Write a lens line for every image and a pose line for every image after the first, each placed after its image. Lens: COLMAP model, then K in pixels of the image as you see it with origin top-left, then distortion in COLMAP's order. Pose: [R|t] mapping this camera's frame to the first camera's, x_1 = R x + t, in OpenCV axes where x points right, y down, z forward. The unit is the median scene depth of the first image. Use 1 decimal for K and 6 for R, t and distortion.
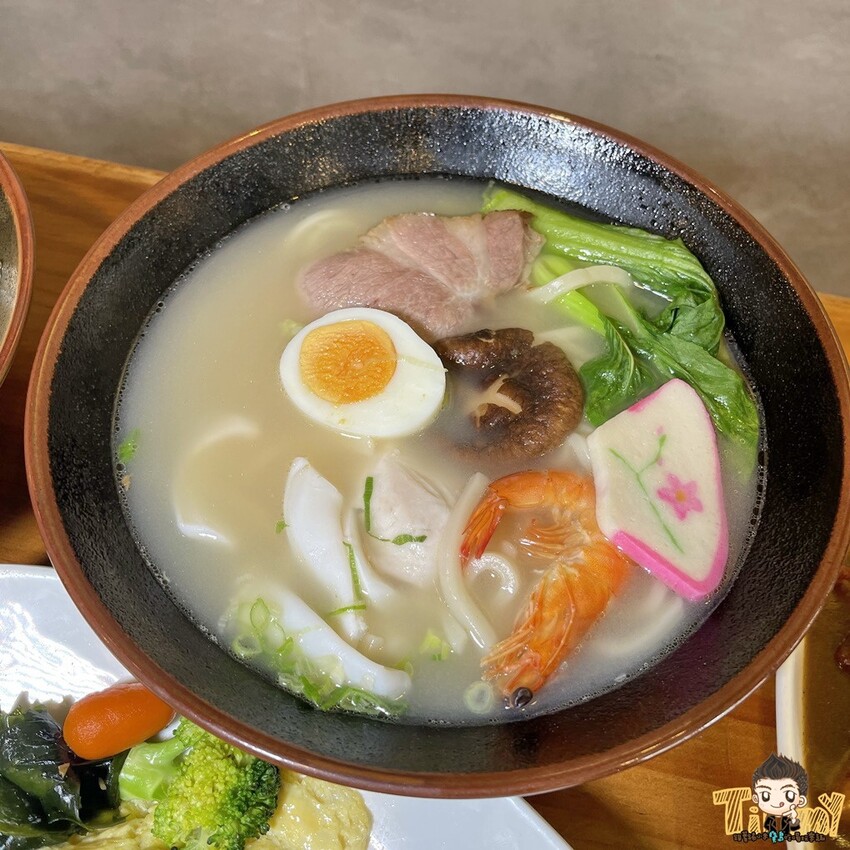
lens RADIAL K [[896.4, 0, 425.0], [0, 896.4, 425.0], [0, 0, 1]] dist [-0.013916, 0.015621]
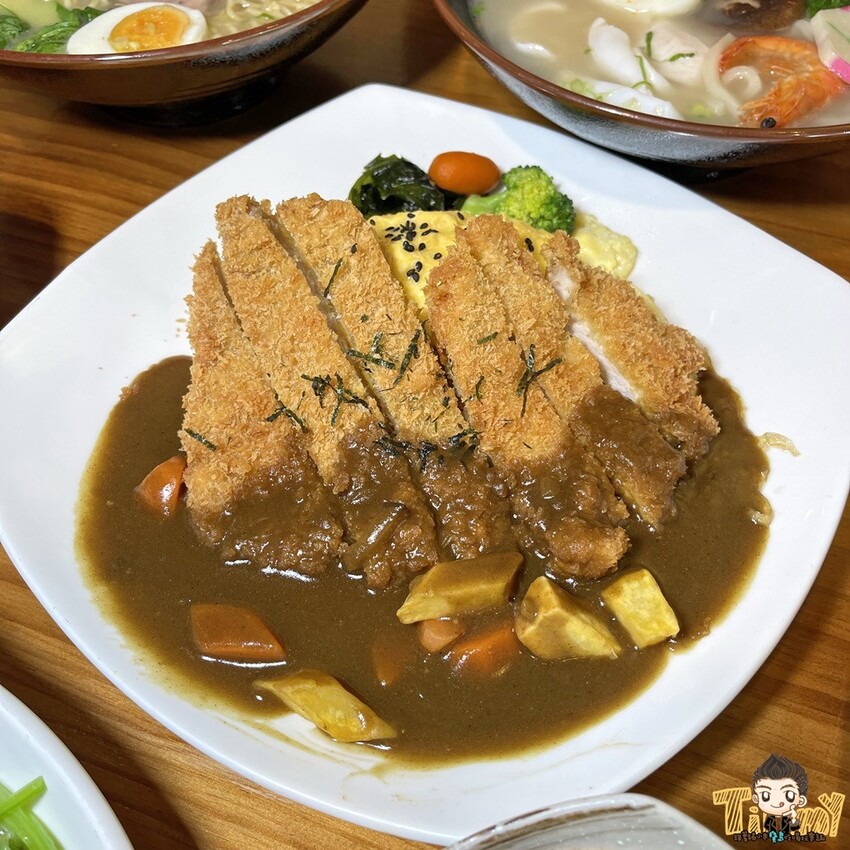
lens RADIAL K [[896.4, 0, 425.0], [0, 896.4, 425.0], [0, 0, 1]] dist [-0.013916, 0.015621]
pose [[0.989914, 0.087802, -0.111184, -0.199182], [-0.095672, 0.993119, -0.067539, 0.793707], [0.104489, 0.077495, 0.991502, -0.370671]]
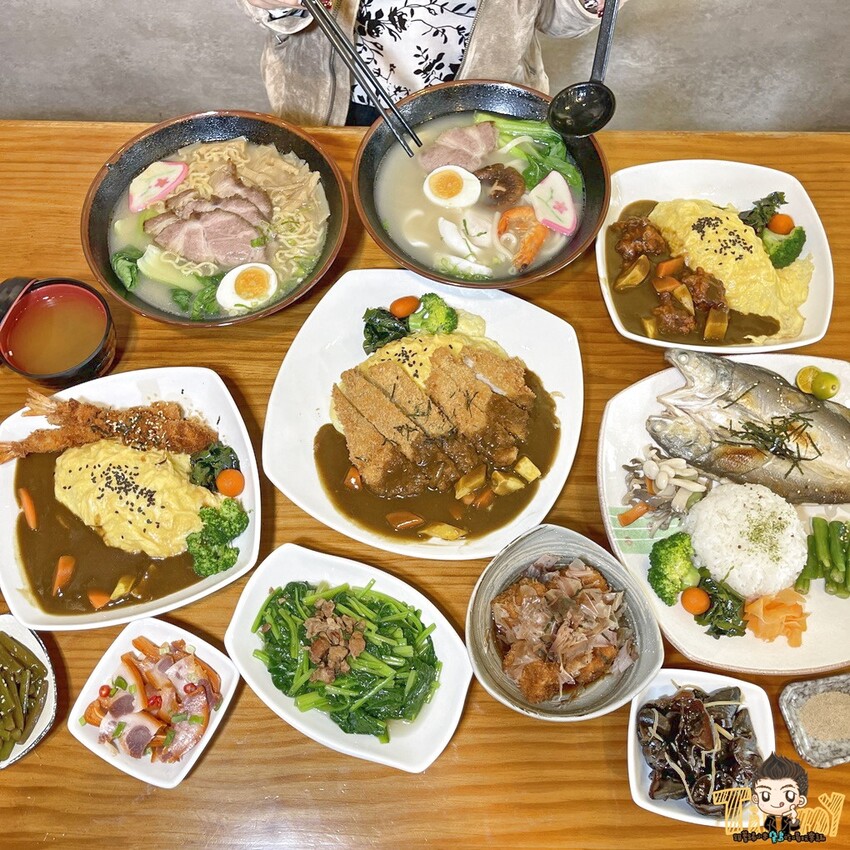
lens RADIAL K [[879.8, 0, 426.5], [0, 879.8, 436.8], [0, 0, 1]] dist [0.065518, -0.134669]
pose [[0.977556, -0.199903, 0.066506, -0.548525], [0.187833, 0.969960, 0.154582, 0.294993], [-0.095410, -0.138621, 0.985739, -2.152705]]
